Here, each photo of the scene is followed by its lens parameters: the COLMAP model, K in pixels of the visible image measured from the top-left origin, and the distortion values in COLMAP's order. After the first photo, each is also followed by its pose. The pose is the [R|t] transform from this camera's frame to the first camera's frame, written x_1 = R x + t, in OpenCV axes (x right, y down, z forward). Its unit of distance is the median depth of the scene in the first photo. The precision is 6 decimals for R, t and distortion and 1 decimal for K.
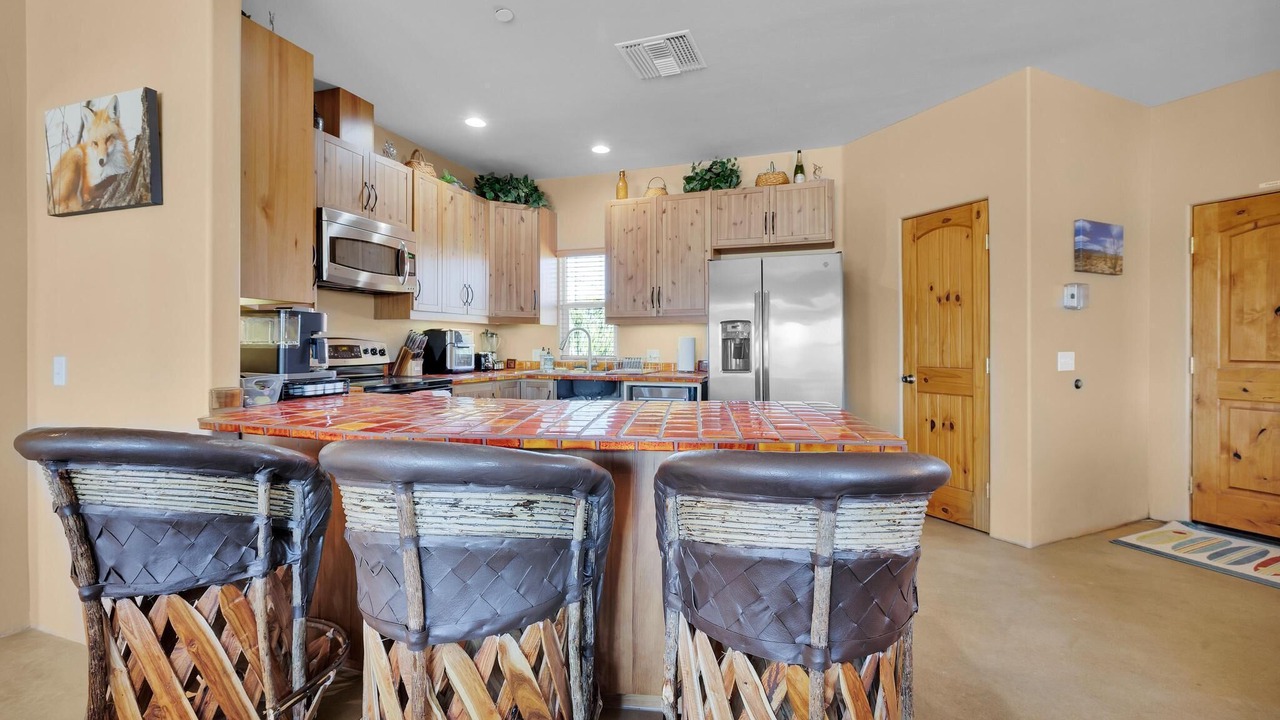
lens RADIAL K [[555.5, 0, 639.4], [0, 555.5, 353.1], [0, 0, 1]] dist [-0.003321, -0.000050]
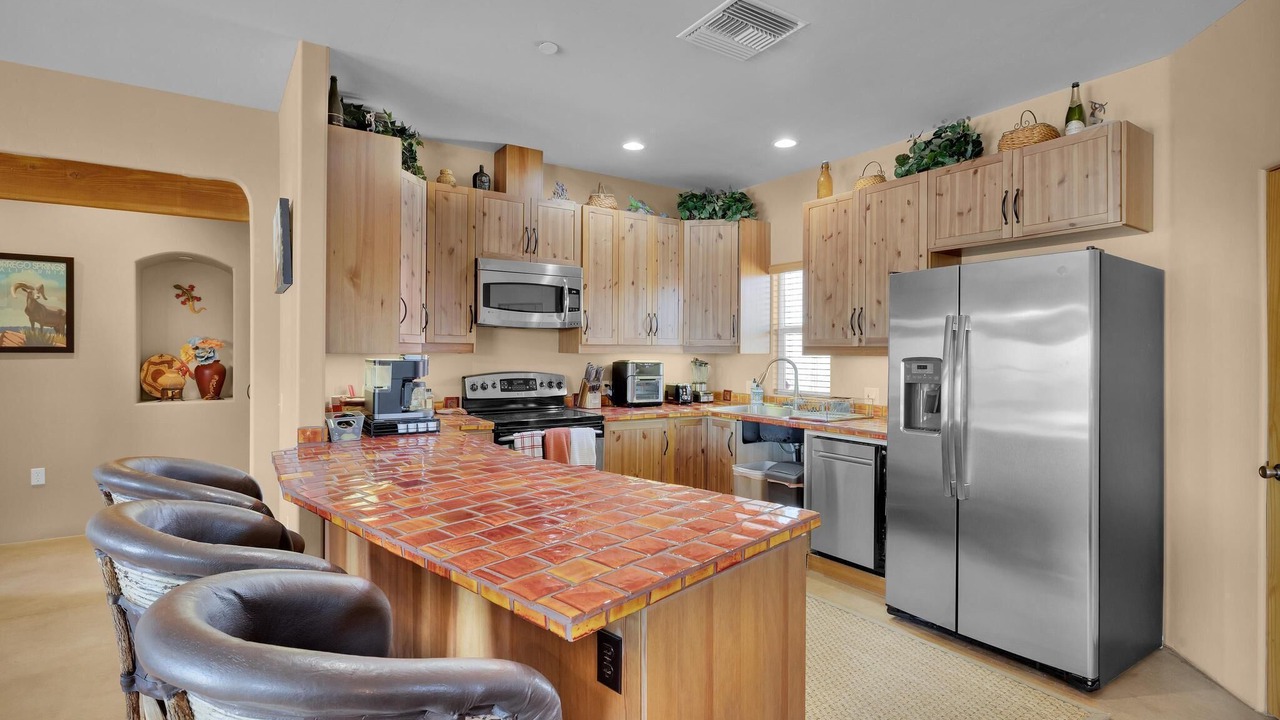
lens RADIAL K [[614.8, 0, 640.4], [0, 614.8, 359.5], [0, 0, 1]] dist [0.003240, 0.000035]
pose [[0.801970, 0.011189, -0.597260, 0.309550], [-0.014168, 0.999900, -0.000291, -0.045596], [0.597197, 0.008695, 0.802048, 0.149828]]
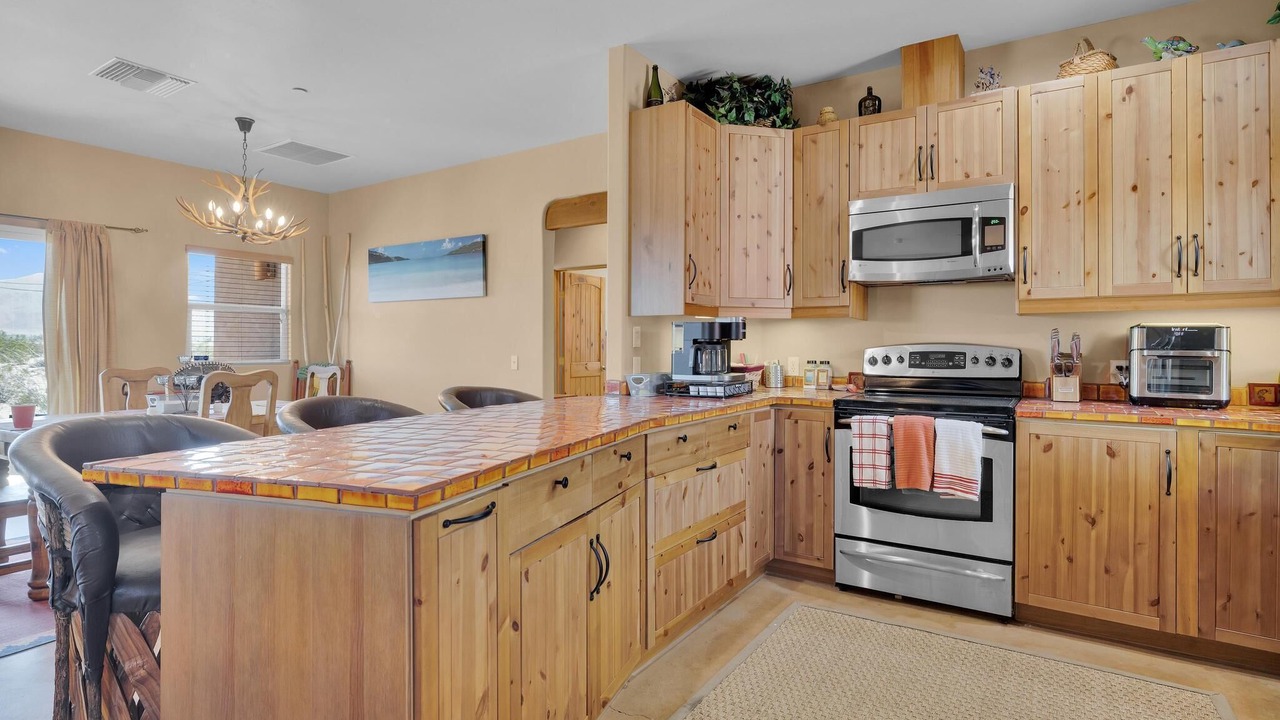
lens RADIAL K [[657.9, 0, 642.7], [0, 657.9, 347.4], [0, 0, 1]] dist [-0.001805, 0.000527]
pose [[-0.226830, -0.002021, -0.973932, 0.407951], [-0.017919, 0.999837, 0.002099, -0.012569], [0.973769, 0.017928, -0.226830, 0.663596]]
